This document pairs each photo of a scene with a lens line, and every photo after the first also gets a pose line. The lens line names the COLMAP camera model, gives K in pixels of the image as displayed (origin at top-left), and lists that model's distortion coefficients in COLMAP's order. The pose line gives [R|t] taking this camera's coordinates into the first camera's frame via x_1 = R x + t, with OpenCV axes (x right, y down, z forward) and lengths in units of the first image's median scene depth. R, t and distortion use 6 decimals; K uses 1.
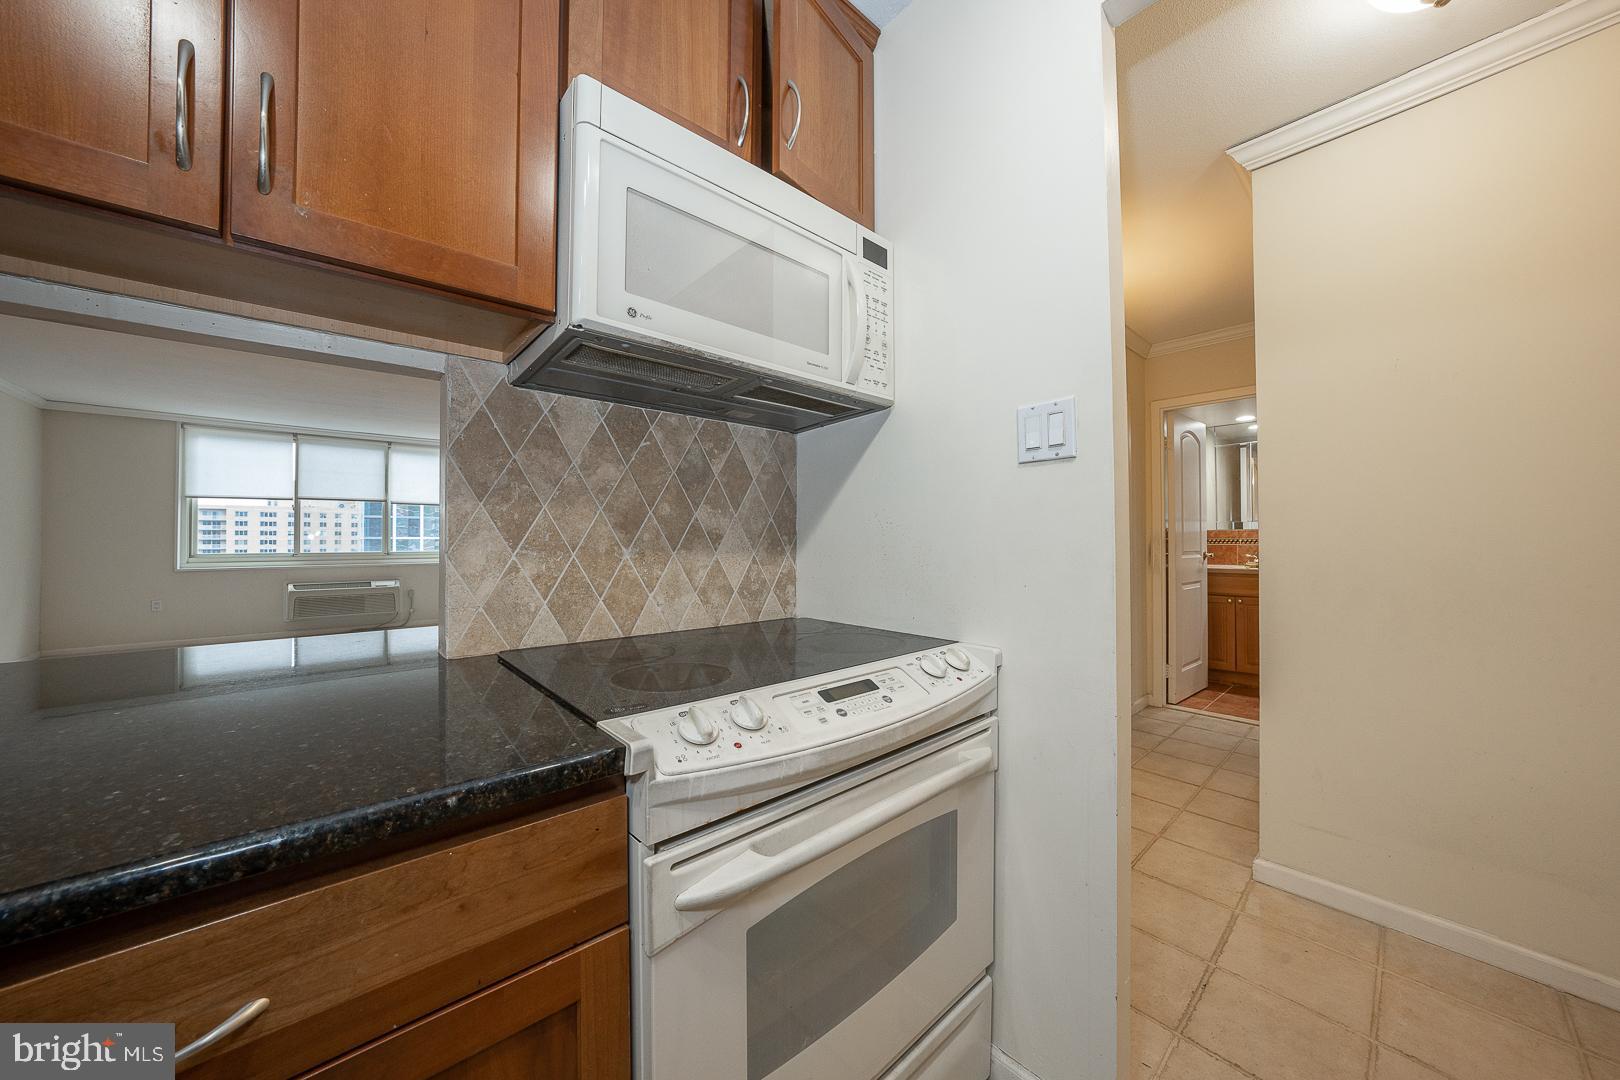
lens RADIAL K [[557.0, 0, 807.0], [0, 557.0, 538.7], [0, 0, 1]] dist [-0.019399, 0.000816]
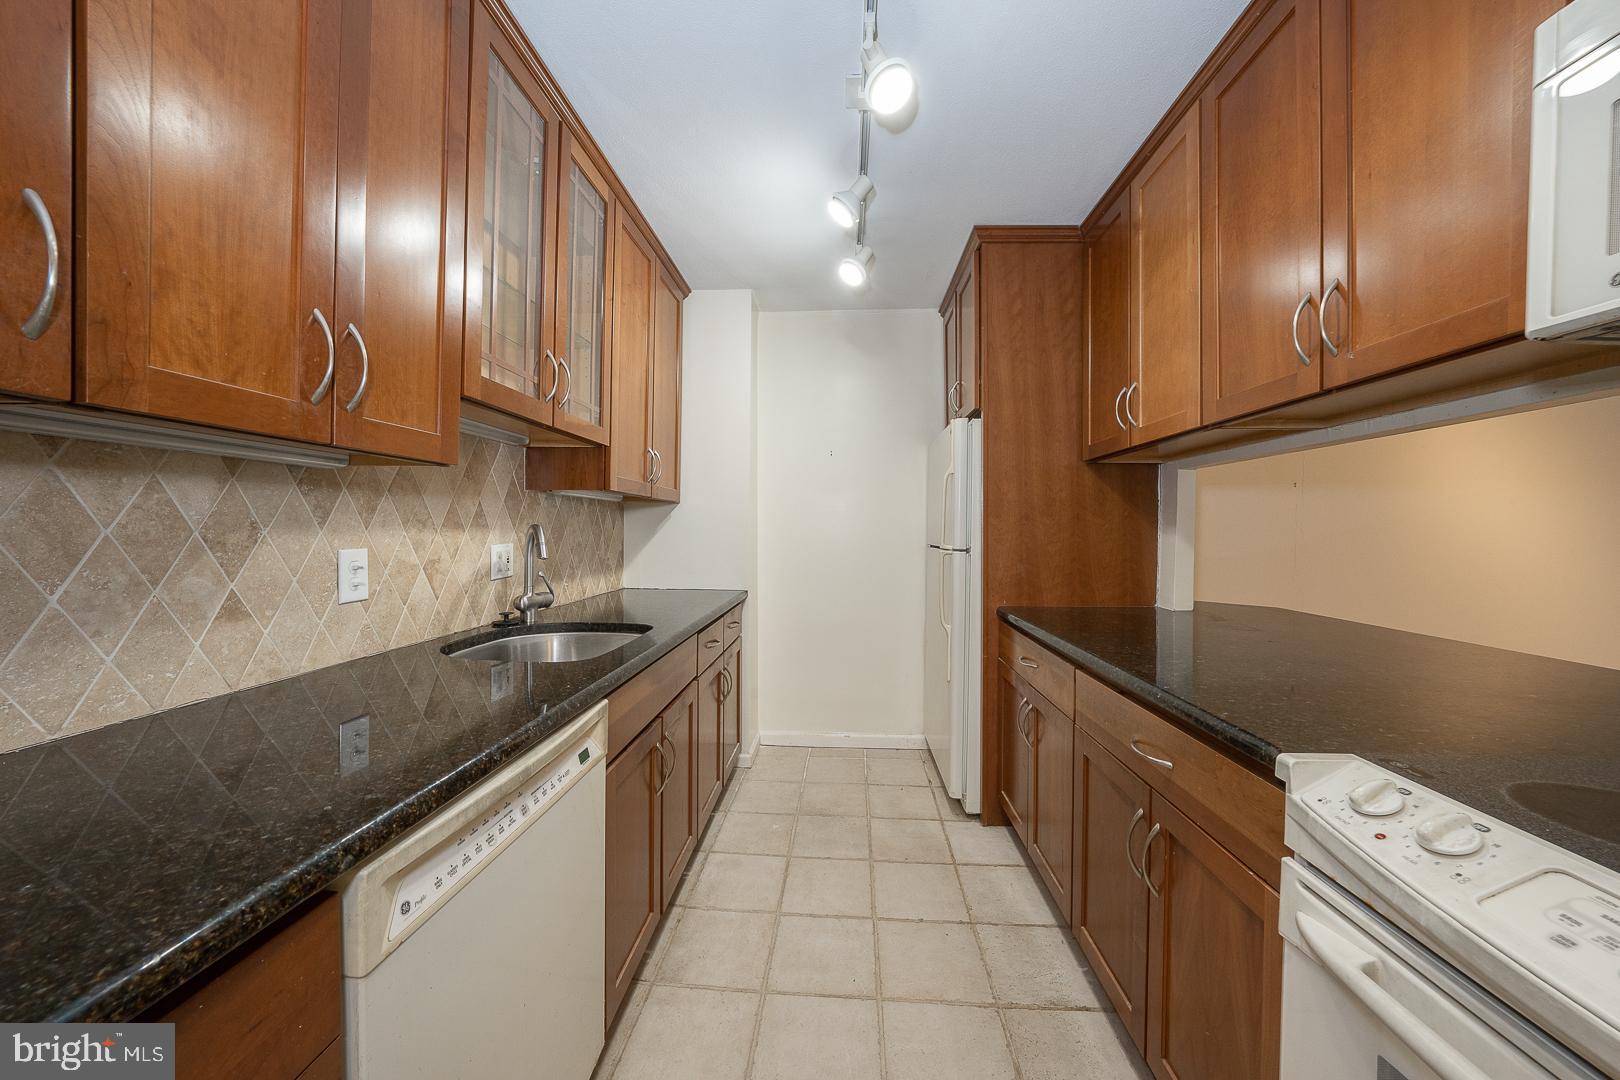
lens RADIAL K [[557.0, 0, 807.9], [0, 557.0, 530.8], [0, 0, 1]] dist [-0.019399, 0.000816]
pose [[-0.710956, -0.002238, -0.703233, 0.688496], [-0.003166, 0.999995, 0.000018, -0.067919], [0.703230, 0.002239, -0.710959, 0.590672]]
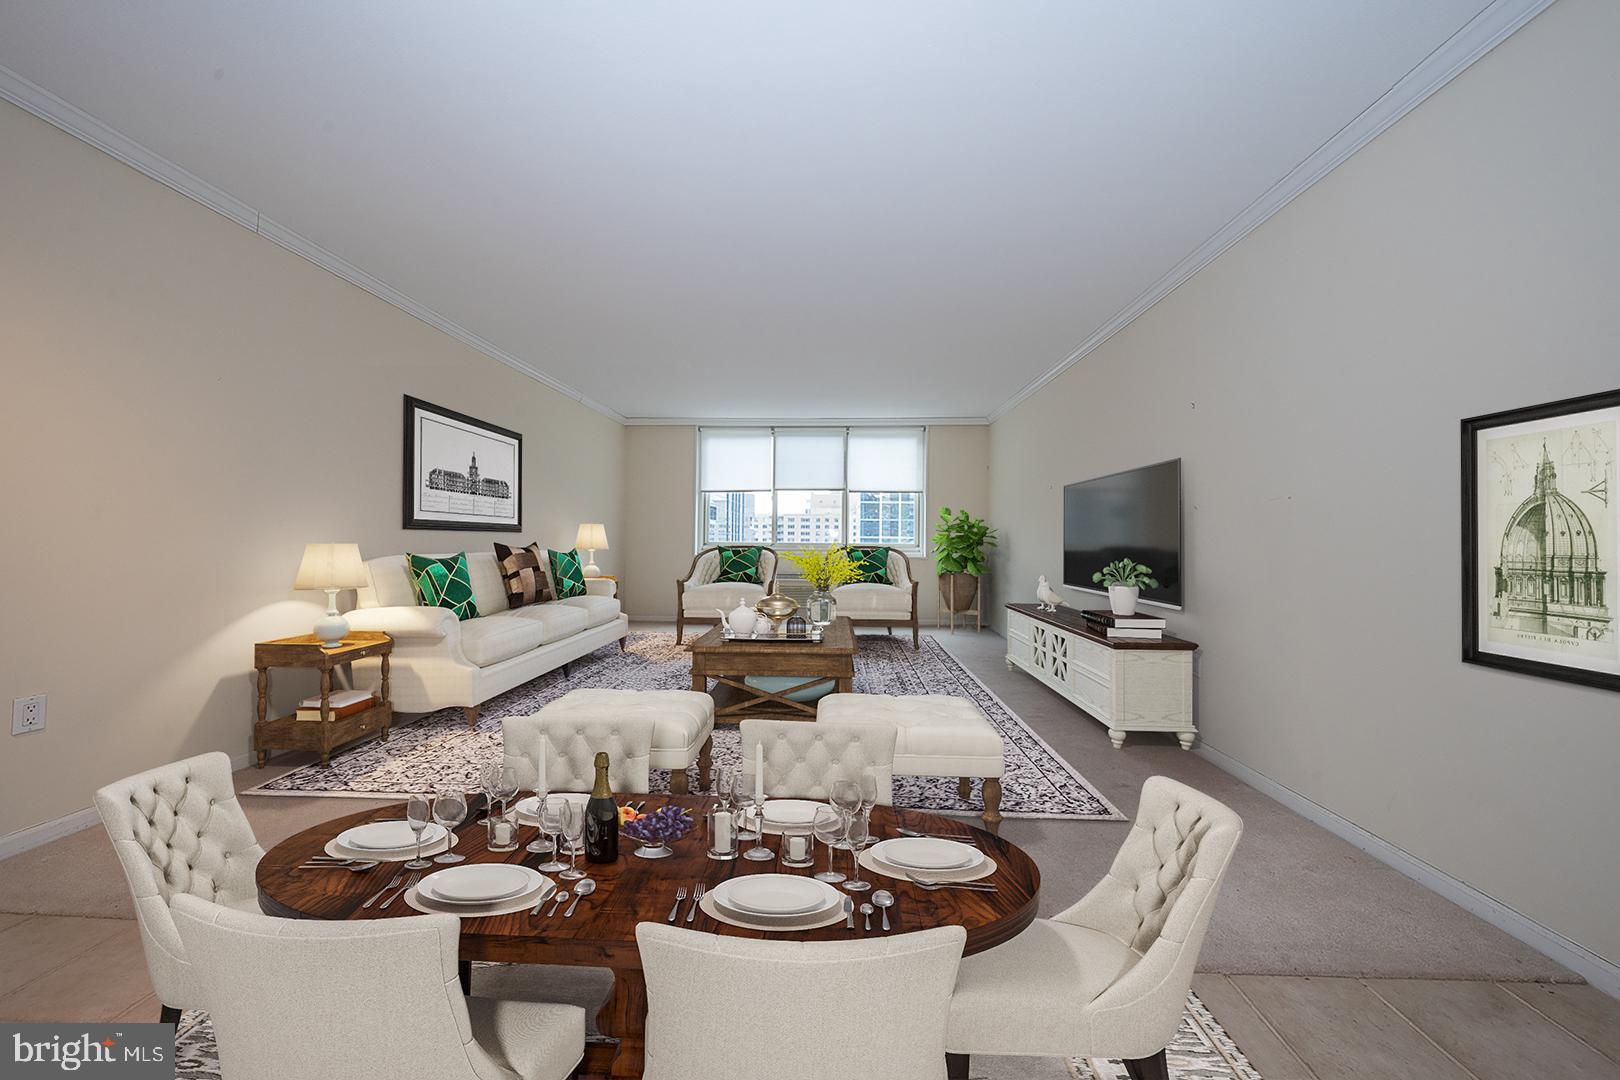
lens RADIAL K [[557.0, 0, 812.9], [0, 557.0, 538.2], [0, 0, 1]] dist [-0.019399, 0.000816]
pose [[0.715683, 0.009561, -0.698360, -0.113110], [-0.014238, 0.999898, -0.000901, 0.013627], [0.698280, 0.010588, 0.715746, 0.234297]]
